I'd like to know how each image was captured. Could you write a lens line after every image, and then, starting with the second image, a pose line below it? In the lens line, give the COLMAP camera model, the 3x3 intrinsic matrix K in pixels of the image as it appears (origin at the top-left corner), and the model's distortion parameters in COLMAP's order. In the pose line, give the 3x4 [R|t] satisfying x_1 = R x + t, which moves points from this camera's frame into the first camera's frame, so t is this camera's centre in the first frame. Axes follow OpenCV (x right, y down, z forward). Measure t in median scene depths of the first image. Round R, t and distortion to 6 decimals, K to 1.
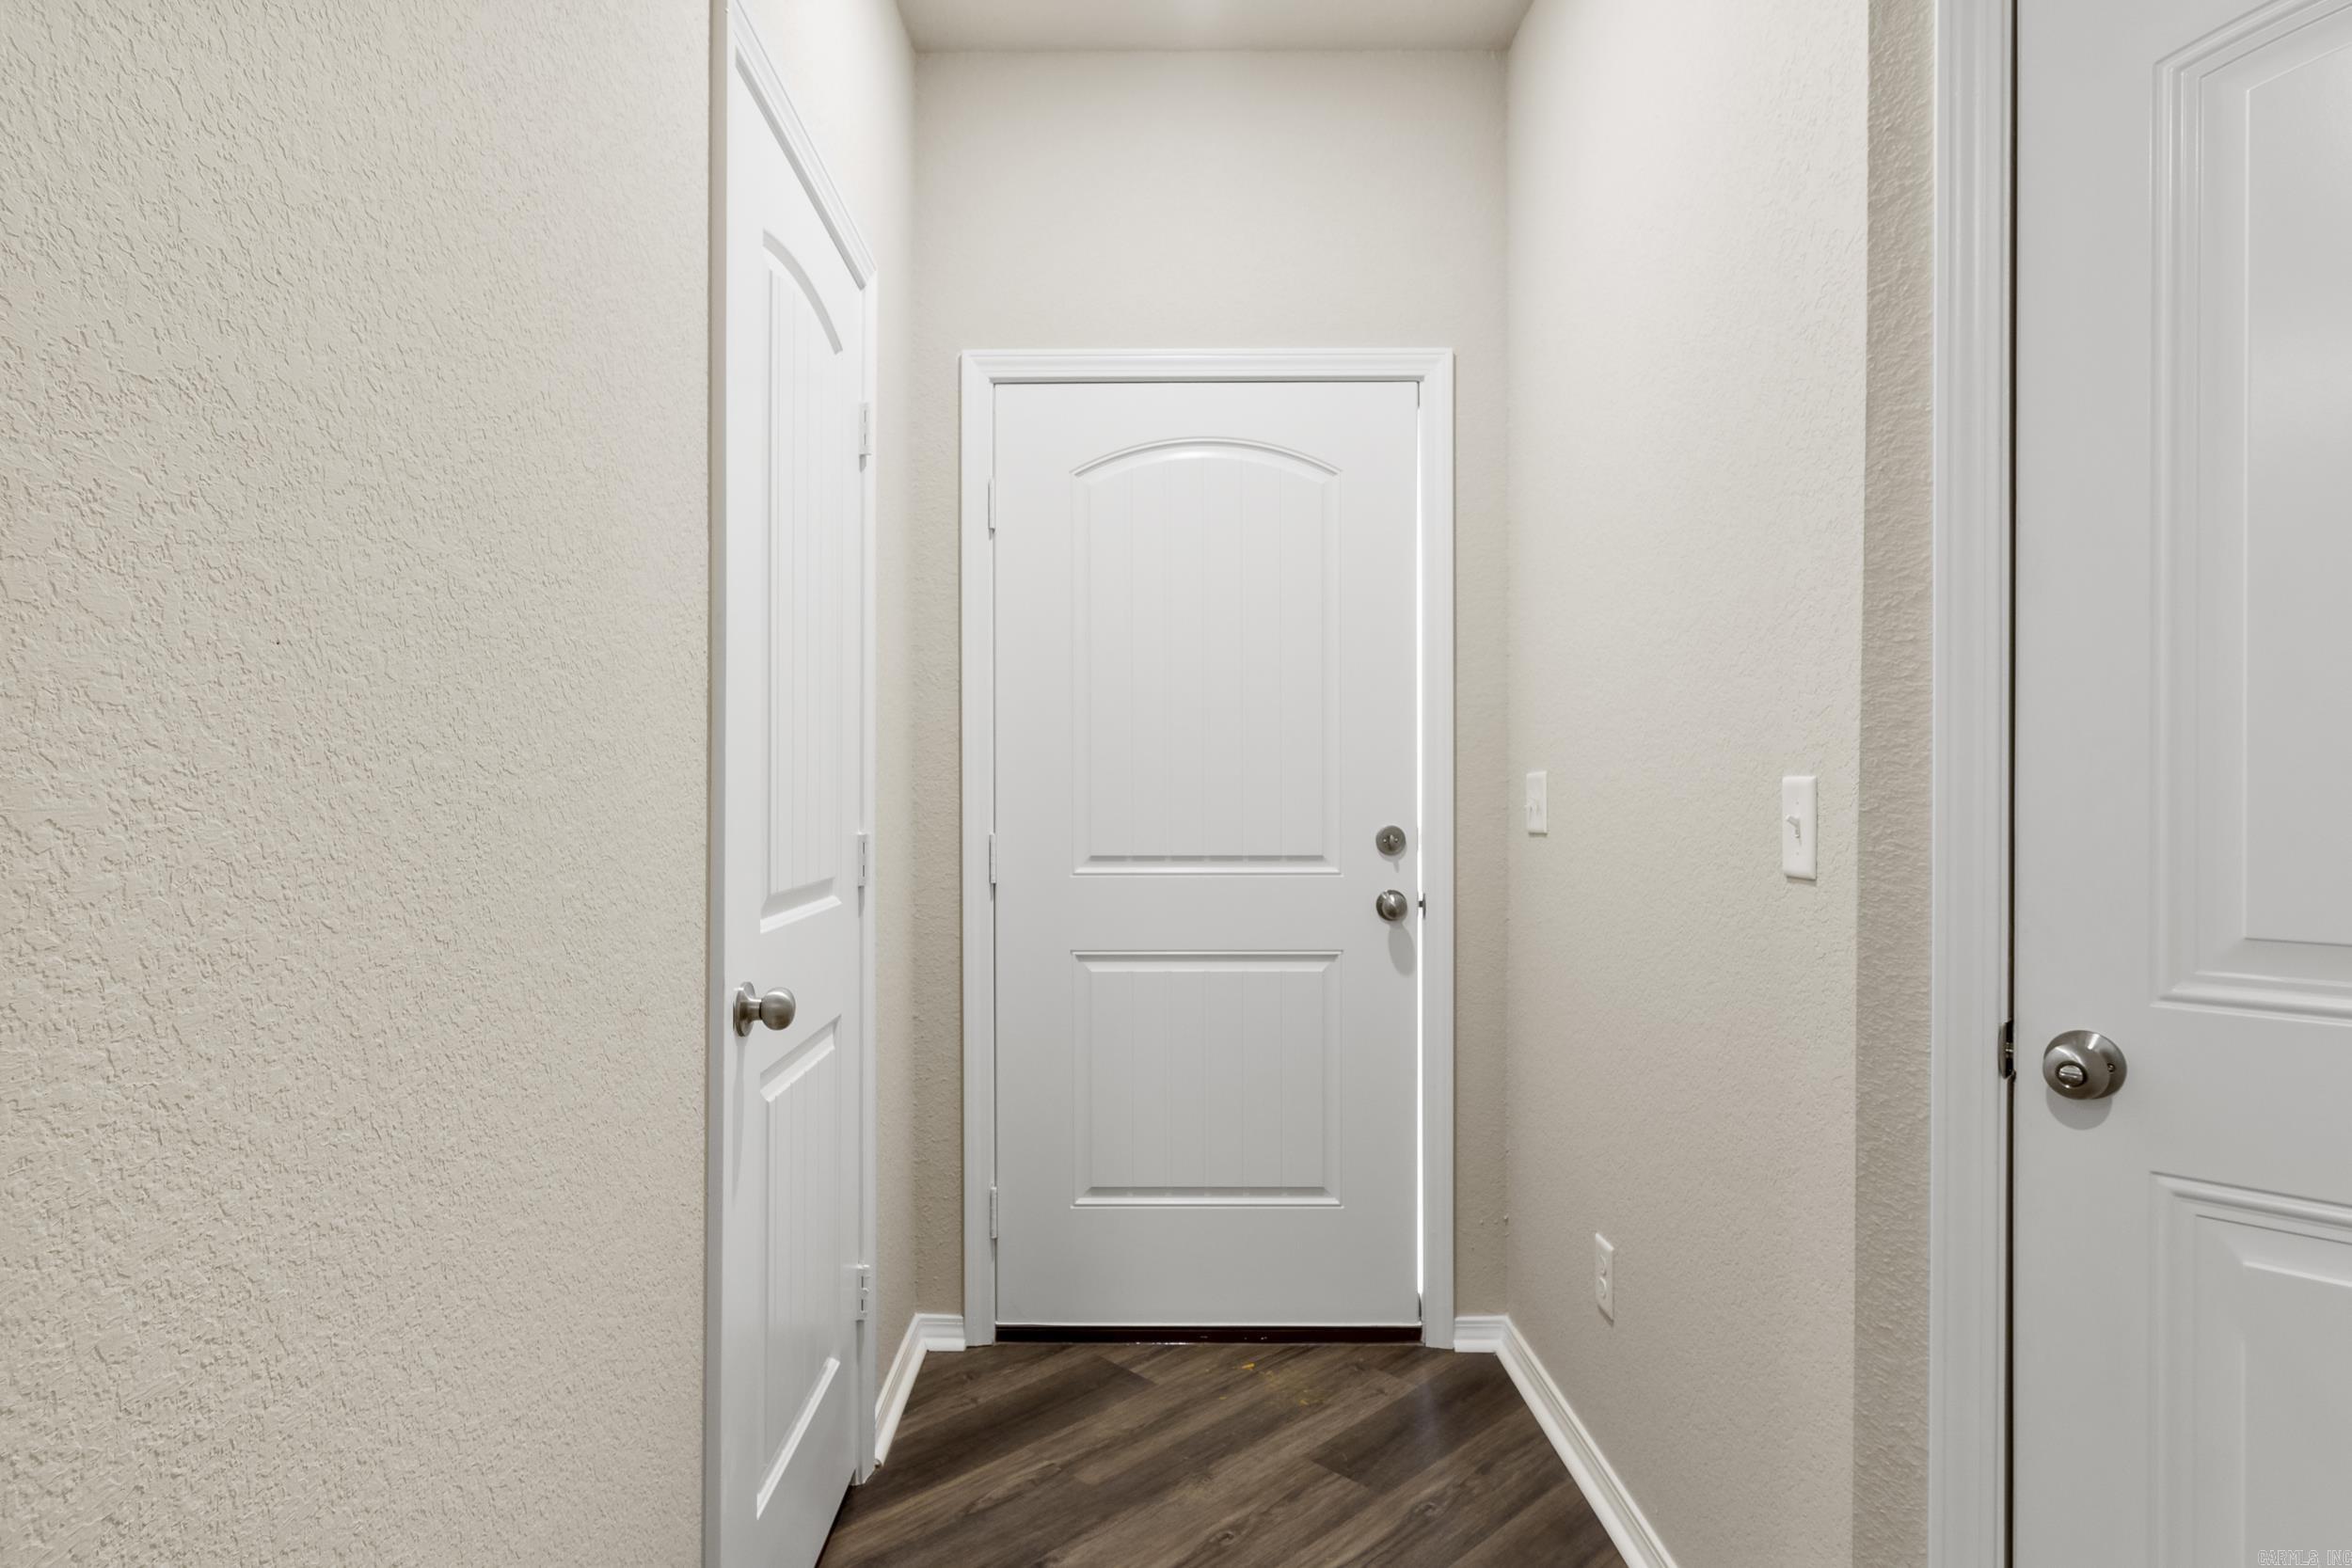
lens RADIAL K [[1280.1, 0, 1179.3], [0, 1280.1, 785.7], [0, 0, 1]] dist [0.002055, 0.000627]
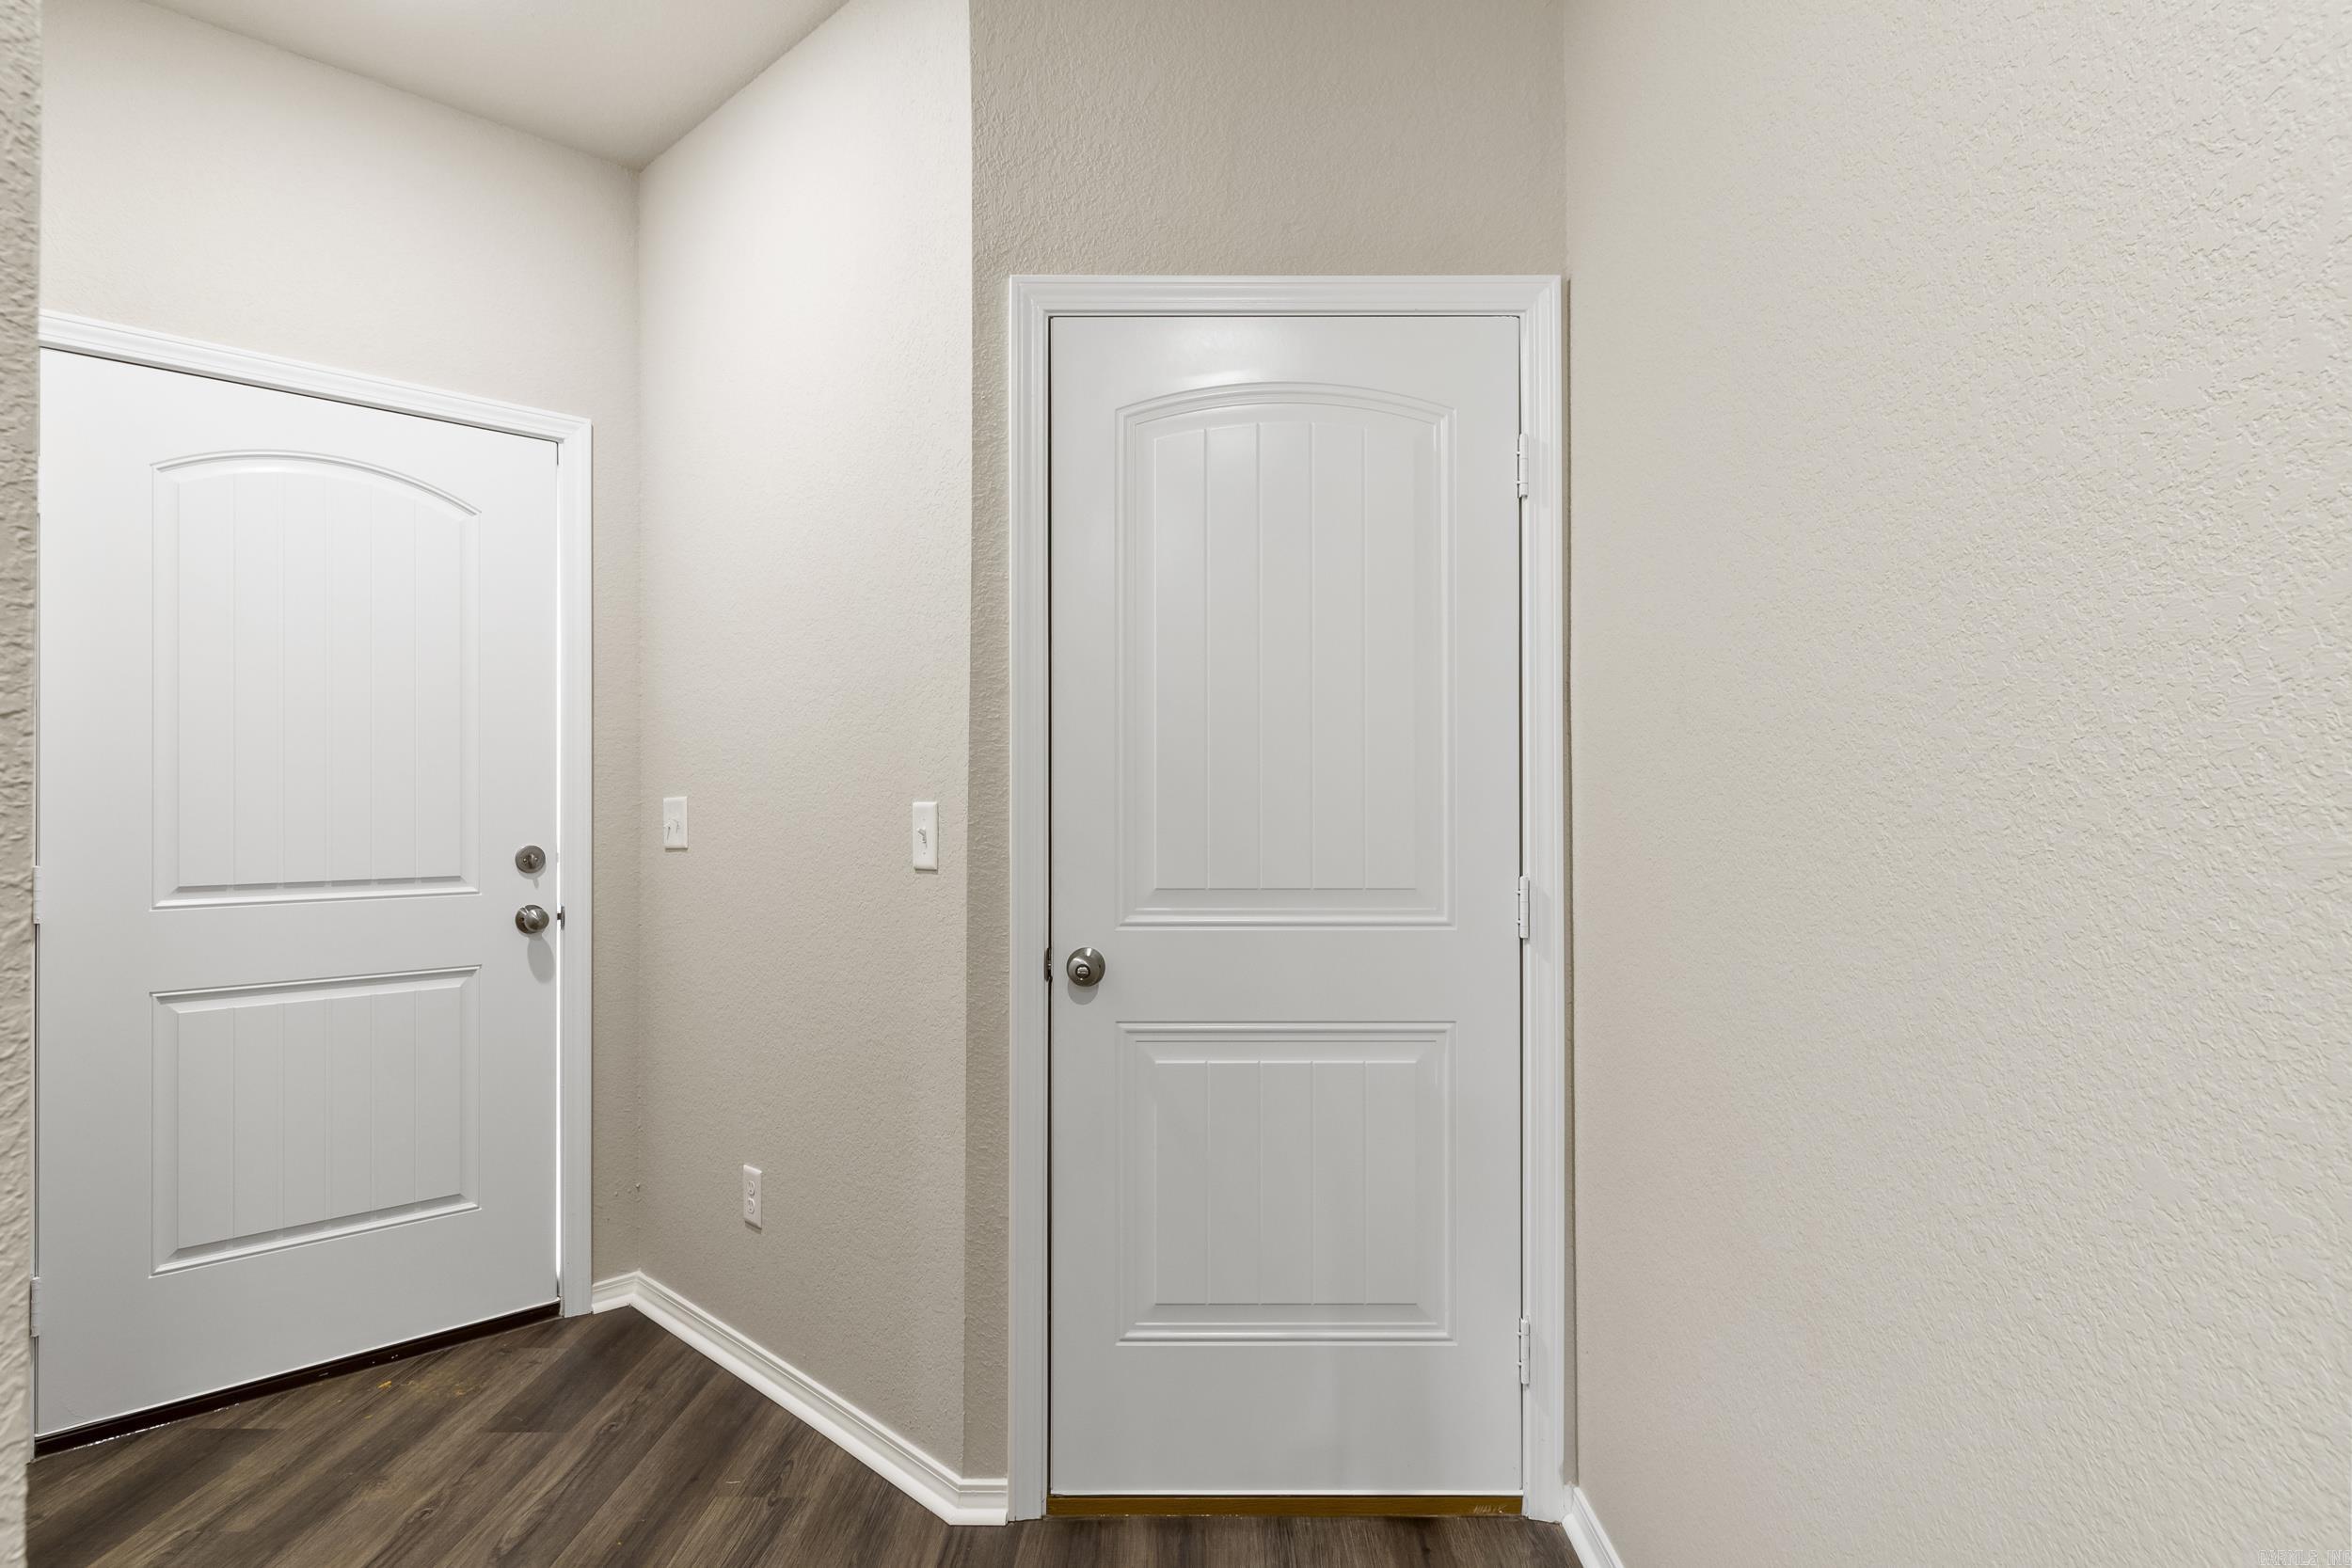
lens RADIAL K [[1287.5, 0, 1192.2], [0, 1287.5, 784.4], [0, 0, 1]] dist [0.002408, 0.000036]
pose [[0.704540, 0.008988, 0.709608, -0.262604], [0.003155, 0.999870, -0.015797, -0.002177], [-0.709657, 0.013369, 0.704420, -0.205058]]
